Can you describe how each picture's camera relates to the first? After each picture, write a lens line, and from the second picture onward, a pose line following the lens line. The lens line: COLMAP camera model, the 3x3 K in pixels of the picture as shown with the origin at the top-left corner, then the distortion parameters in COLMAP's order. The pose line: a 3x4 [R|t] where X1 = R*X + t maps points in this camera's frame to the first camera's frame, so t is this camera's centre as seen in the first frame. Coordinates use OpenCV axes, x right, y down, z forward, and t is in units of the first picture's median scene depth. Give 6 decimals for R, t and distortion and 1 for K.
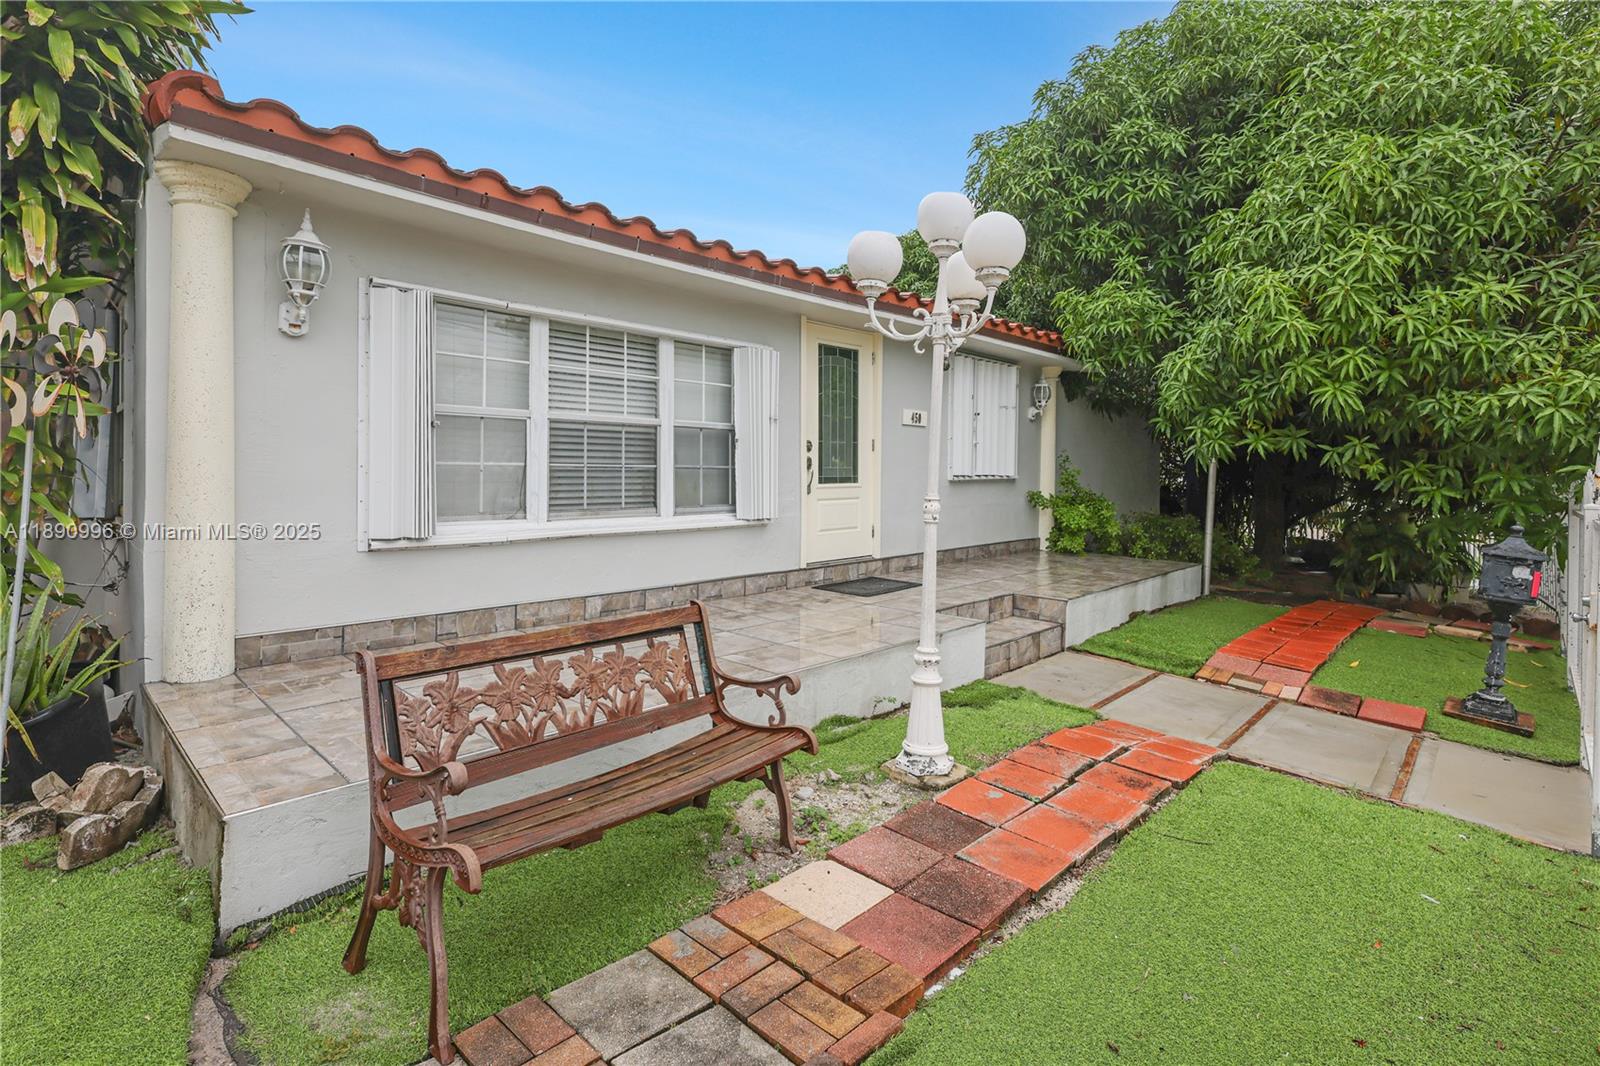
lens RADIAL K [[773.3, 0, 798.9], [0, 773.3, 471.8], [0, 0, 1]] dist [0.000722, 0.000073]
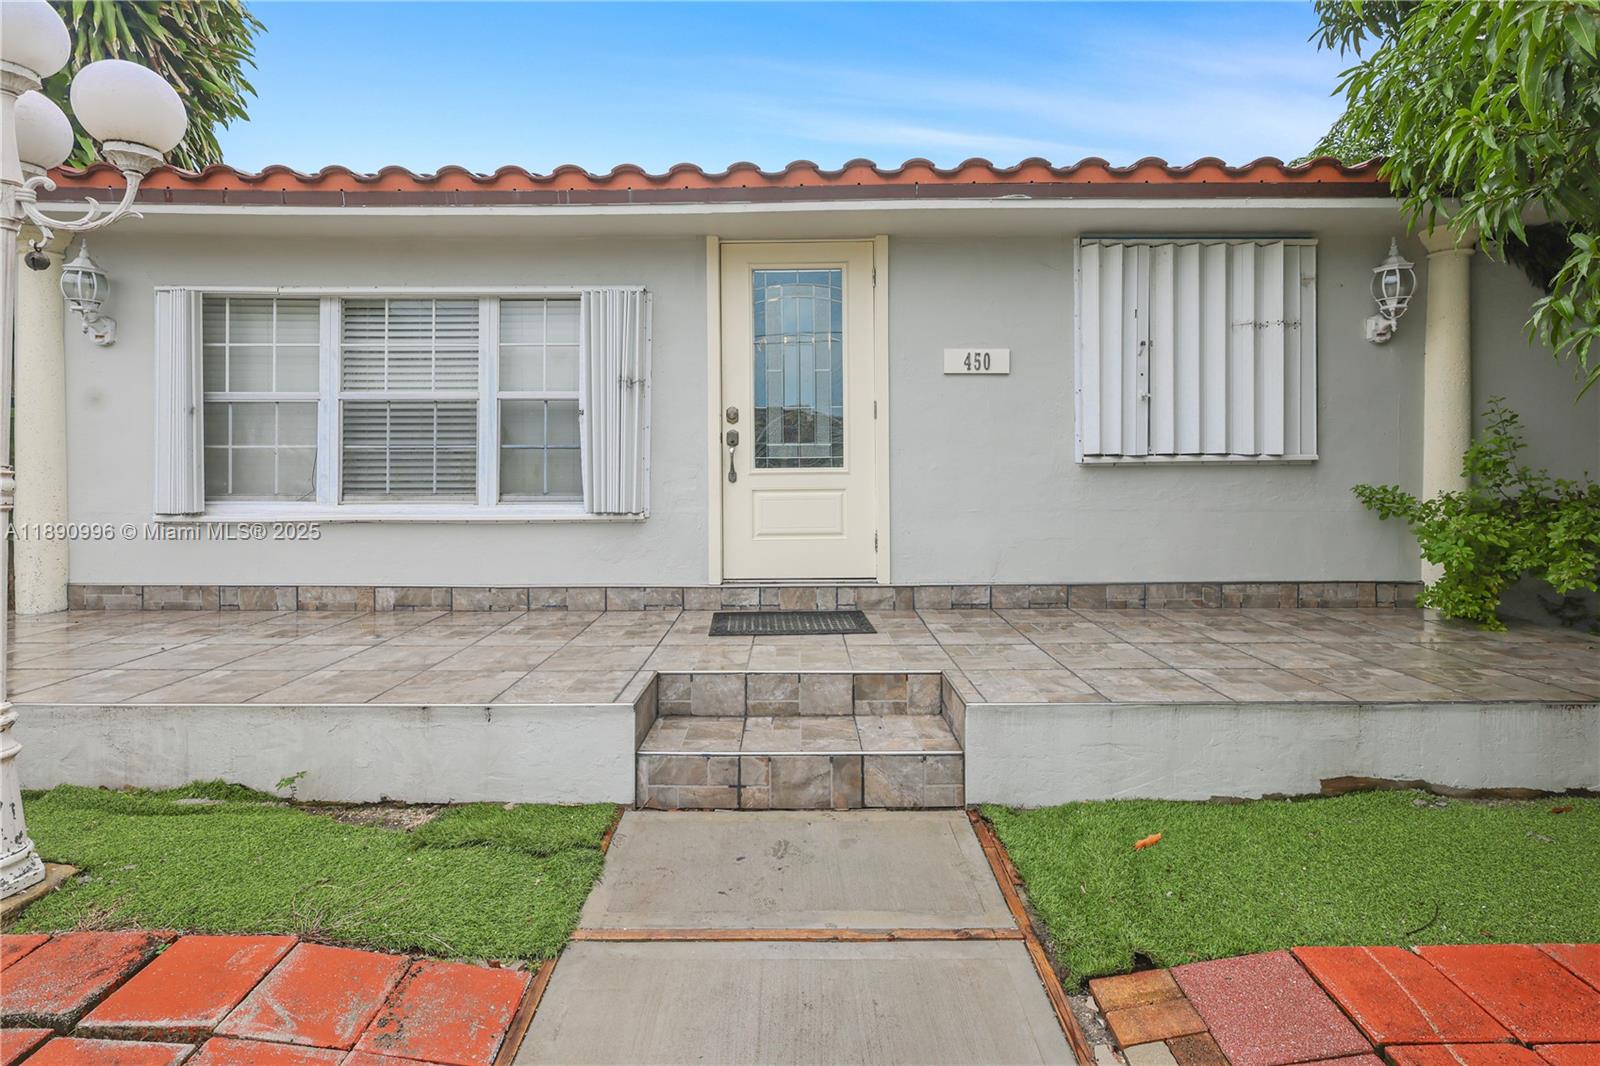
lens RADIAL K [[773.3, 0, 798.9], [0, 773.3, 471.8], [0, 0, 1]] dist [0.000722, 0.000073]
pose [[0.686240, -0.005388, -0.727355, 0.705717], [0.007107, 0.999975, -0.000703, 0.024232], [0.727340, -0.004687, 0.686261, 0.674942]]
